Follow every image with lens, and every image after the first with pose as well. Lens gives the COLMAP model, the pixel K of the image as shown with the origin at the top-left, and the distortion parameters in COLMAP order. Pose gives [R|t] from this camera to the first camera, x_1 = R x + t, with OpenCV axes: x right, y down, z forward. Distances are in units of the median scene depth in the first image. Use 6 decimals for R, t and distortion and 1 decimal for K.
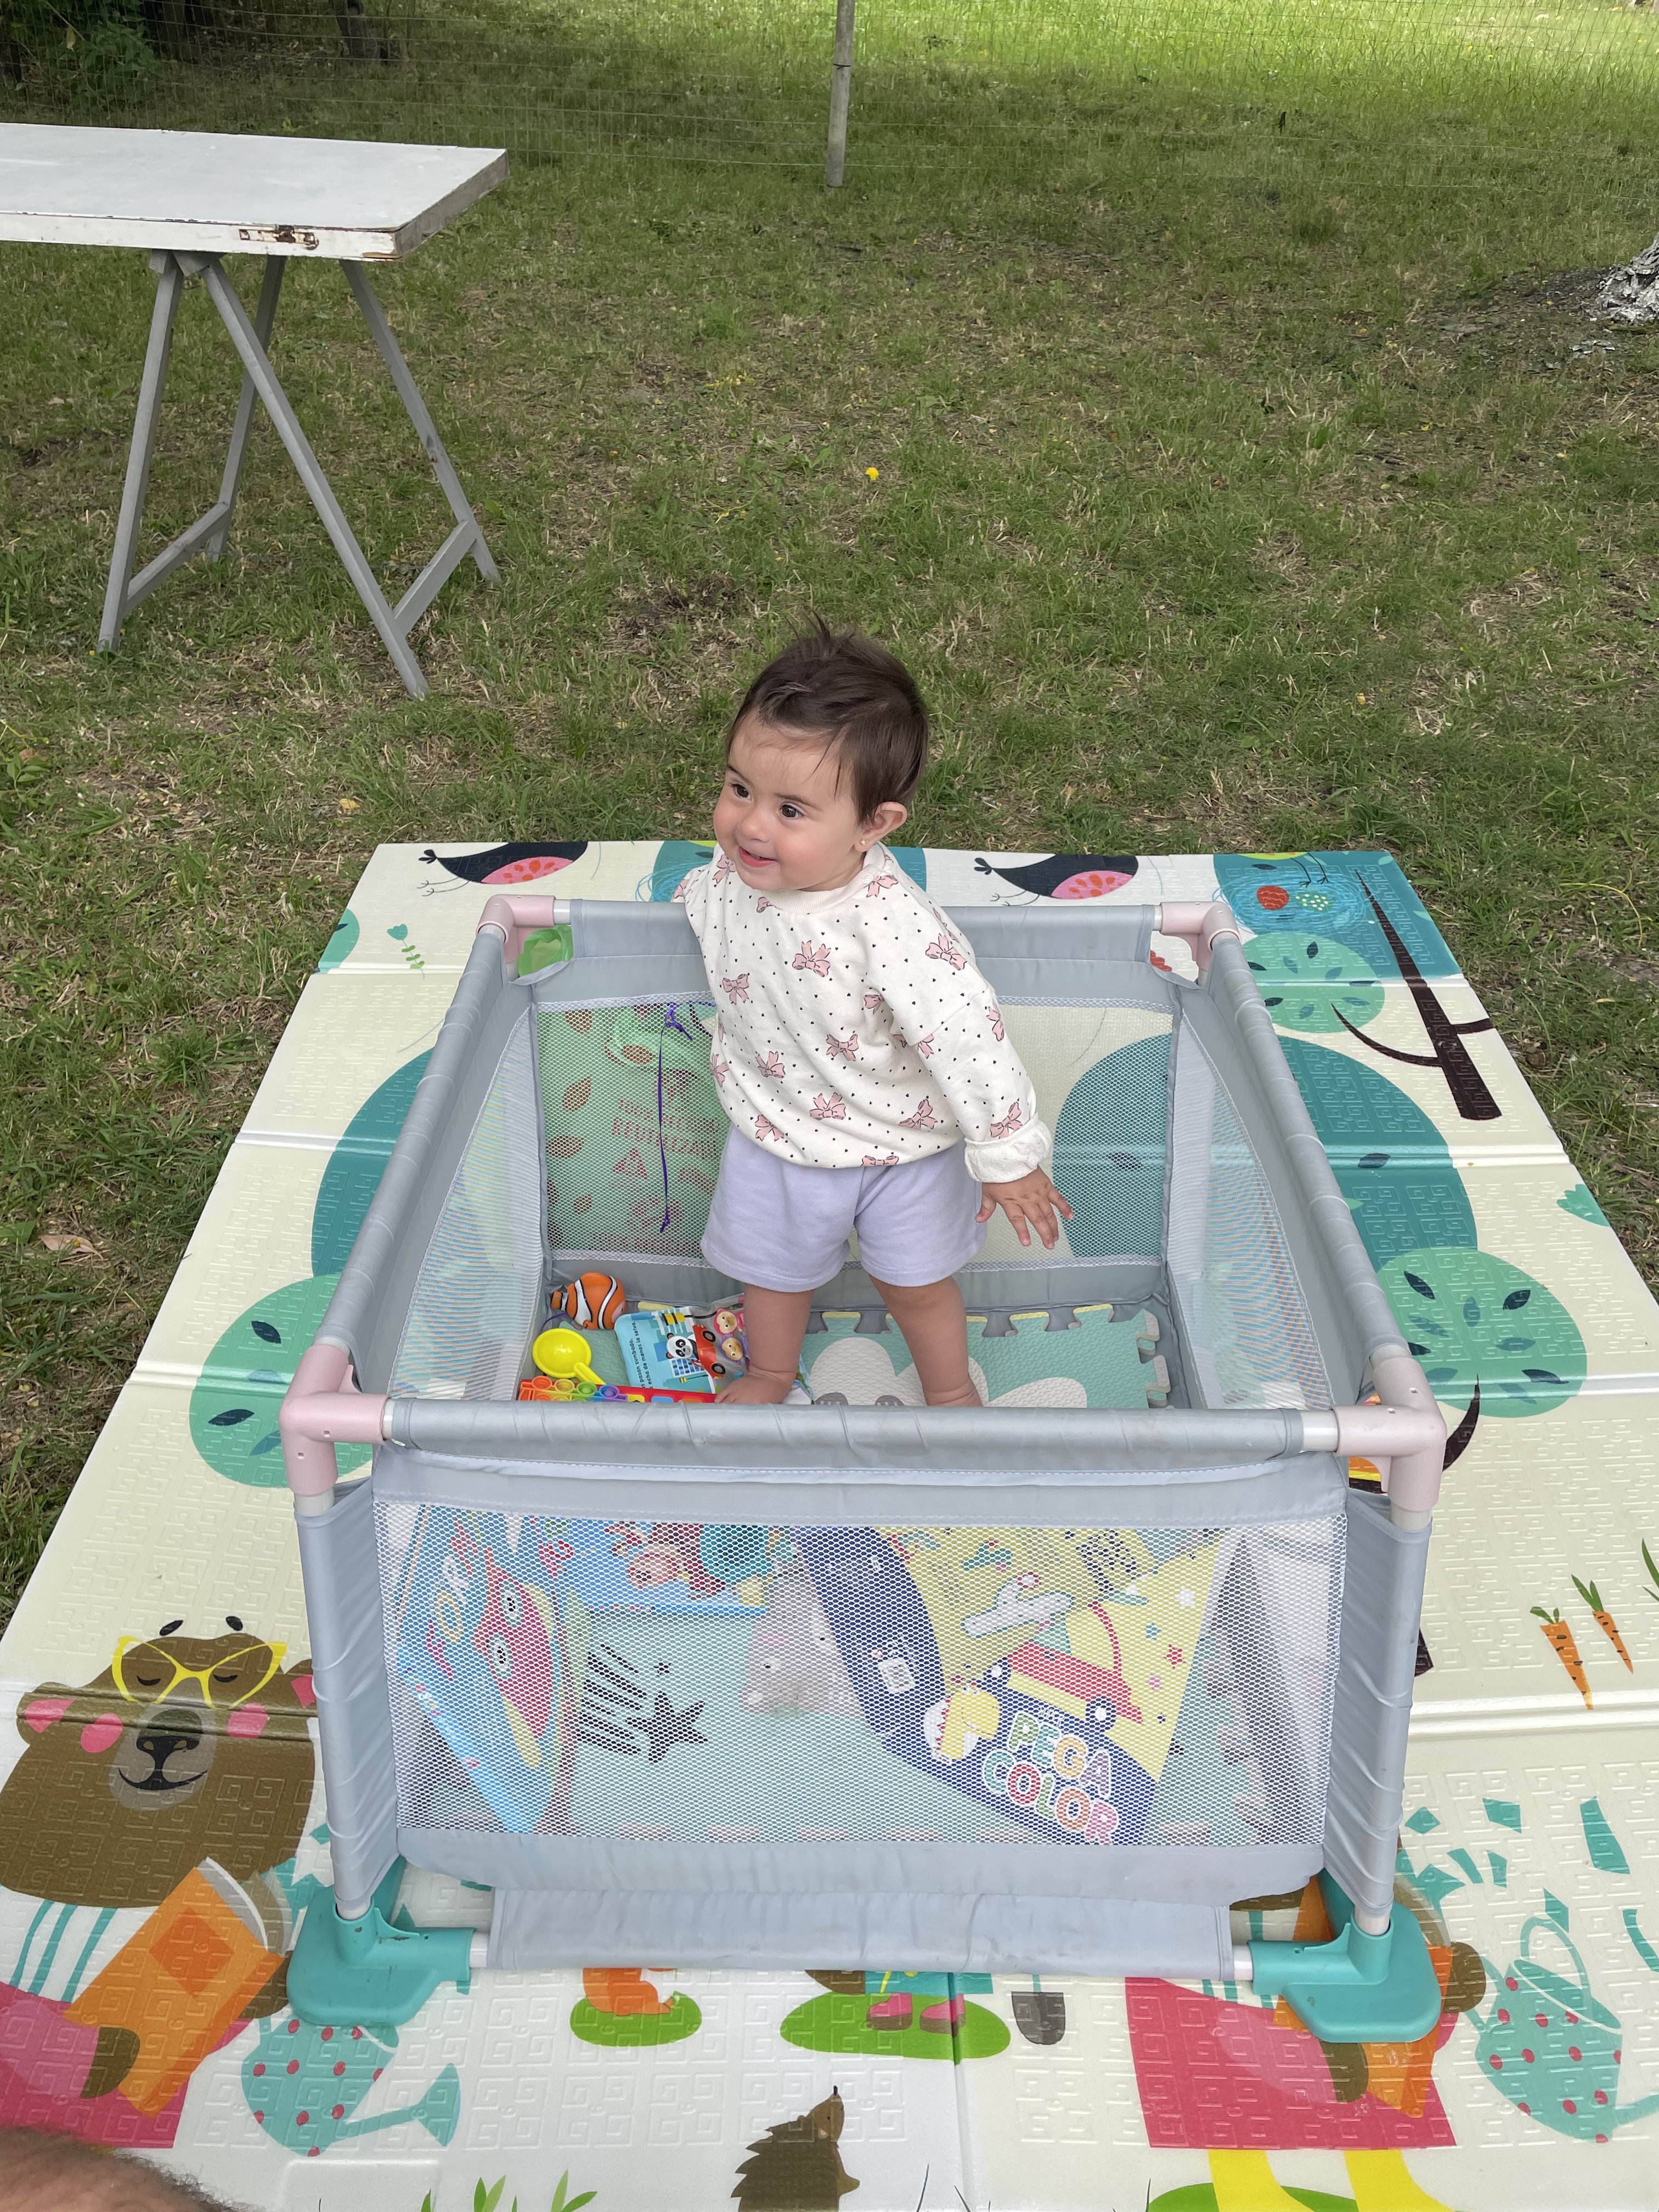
lens RADIAL K [[1670.5, 0, 832.0], [0, 1670.5, 1111.3], [0, 0, 1]] dist [0.043491, -0.044151]
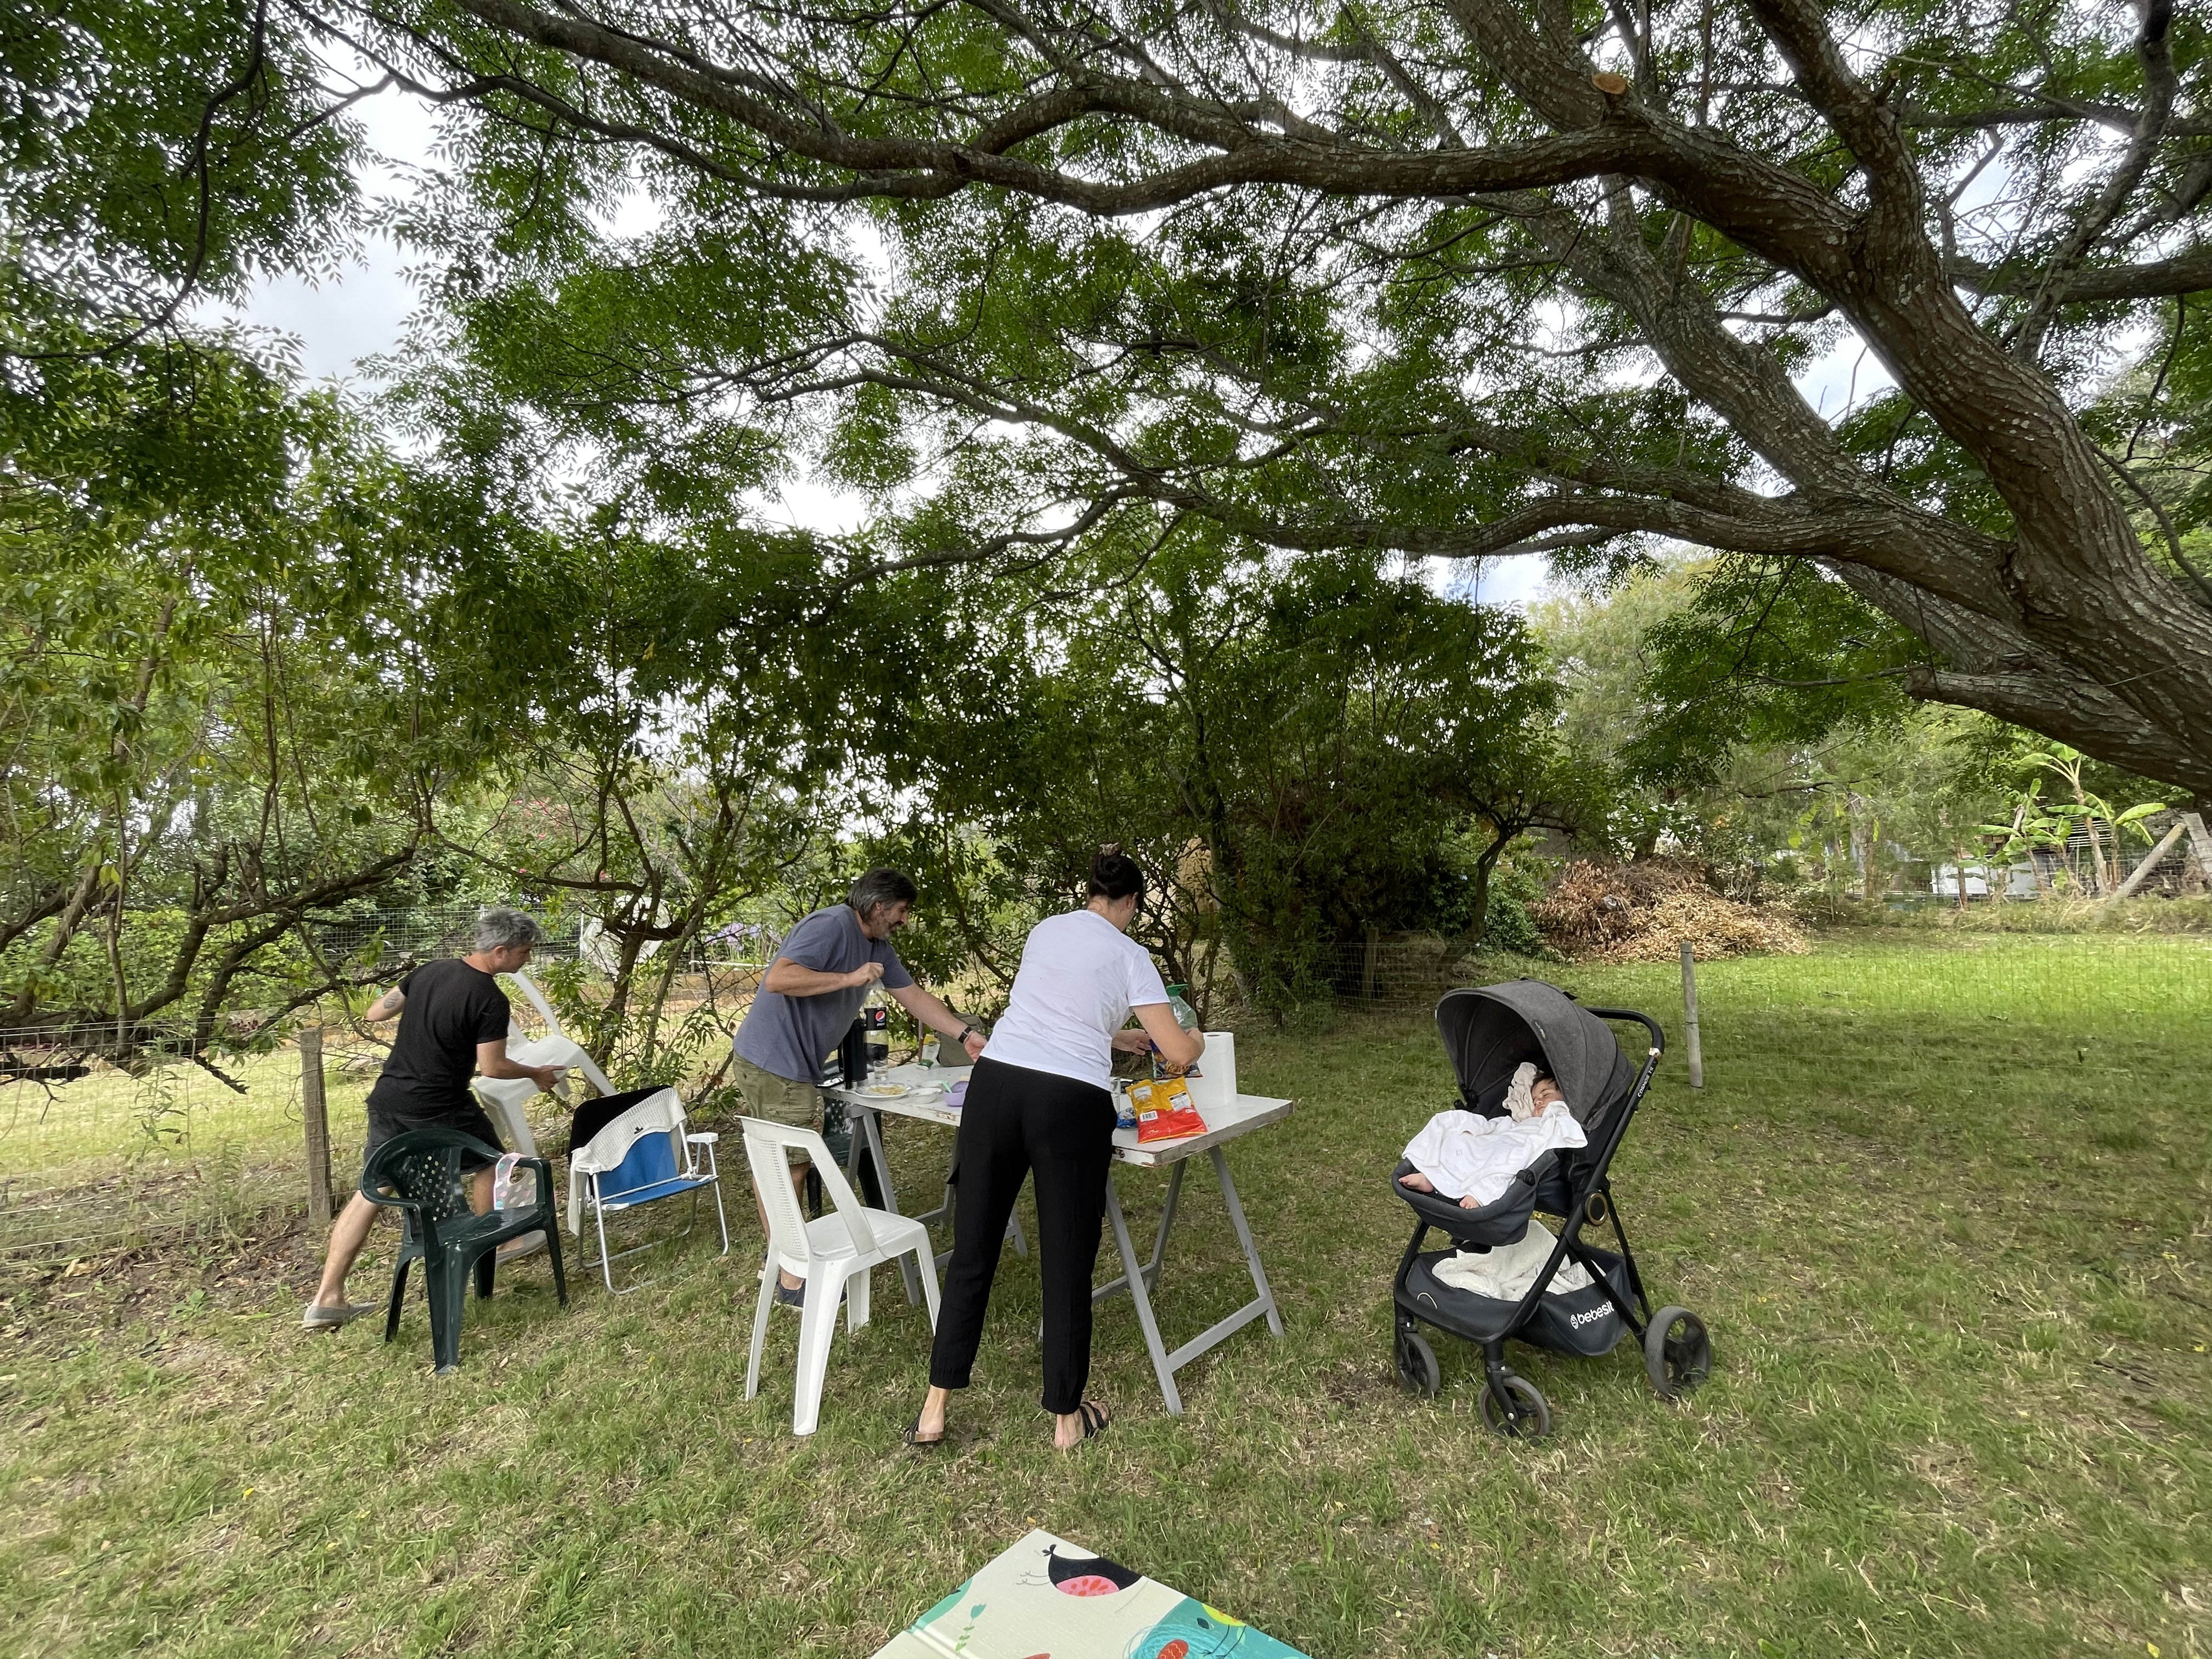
lens RADIAL K [[885.0, 0, 1118.9], [0, 885.0, 793.1], [0, 0, 1]] dist [-0.000225, -0.001048]
pose [[0.765512, -0.160295, -0.623135, 0.327608], [-0.322074, 0.742941, -0.586777, -0.162585], [0.557010, 0.649880, 0.517103, 0.123817]]
